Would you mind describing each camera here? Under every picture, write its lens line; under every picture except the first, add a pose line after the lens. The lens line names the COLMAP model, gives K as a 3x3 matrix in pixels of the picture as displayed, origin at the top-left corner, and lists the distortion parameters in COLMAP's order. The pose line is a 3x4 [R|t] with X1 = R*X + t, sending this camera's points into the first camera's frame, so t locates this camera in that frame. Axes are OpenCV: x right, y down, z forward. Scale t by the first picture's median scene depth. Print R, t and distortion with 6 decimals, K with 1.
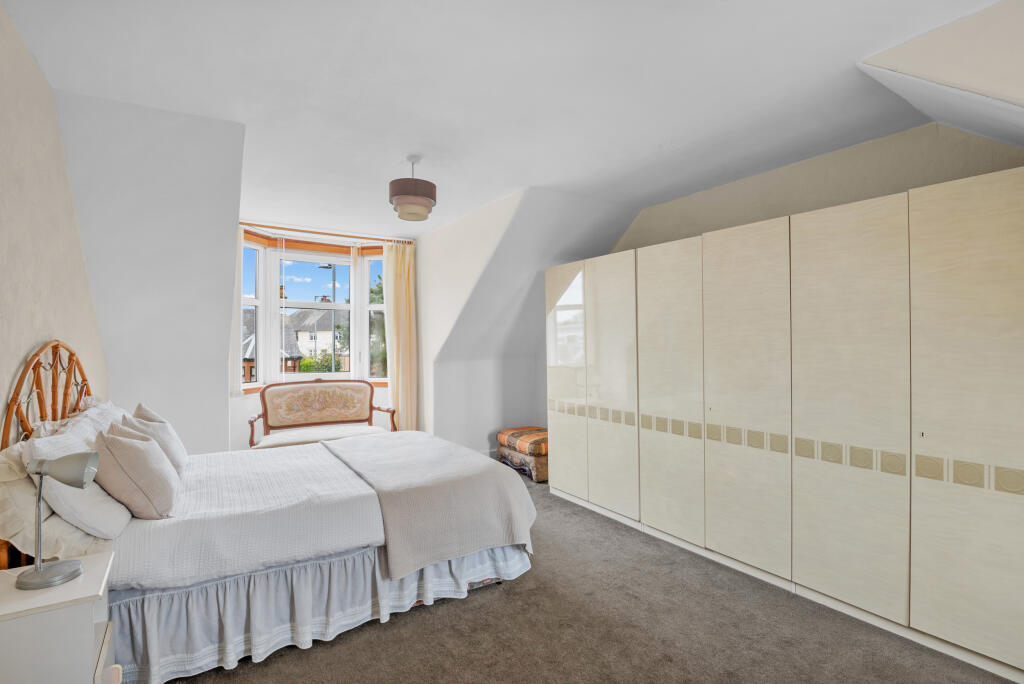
lens RADIAL K [[471.9, 0, 512.0], [0, 471.9, 342.0], [0, 0, 1]] dist [-0.002547, -0.000673]
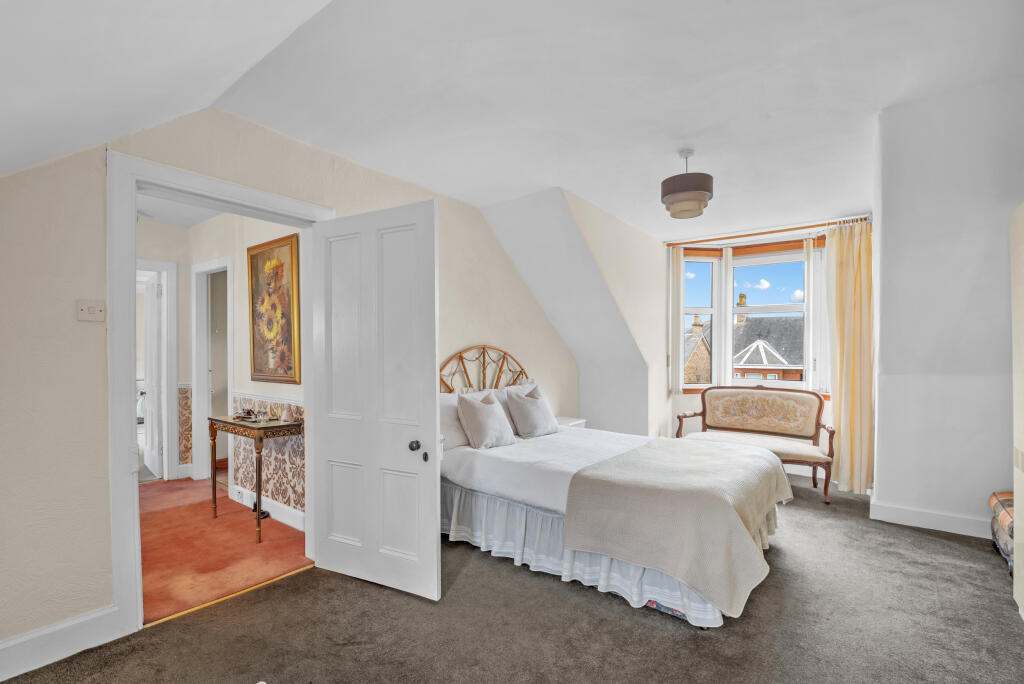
lens RADIAL K [[474.2, 0, 508.9], [0, 474.2, 350.6], [0, 0, 1]] dist [-0.001649, -0.001208]
pose [[0.336090, 0.004510, -0.941819, 0.353739], [-0.002857, 0.999989, 0.003769, 0.004943], [0.941826, 0.001424, 0.336099, 0.207649]]
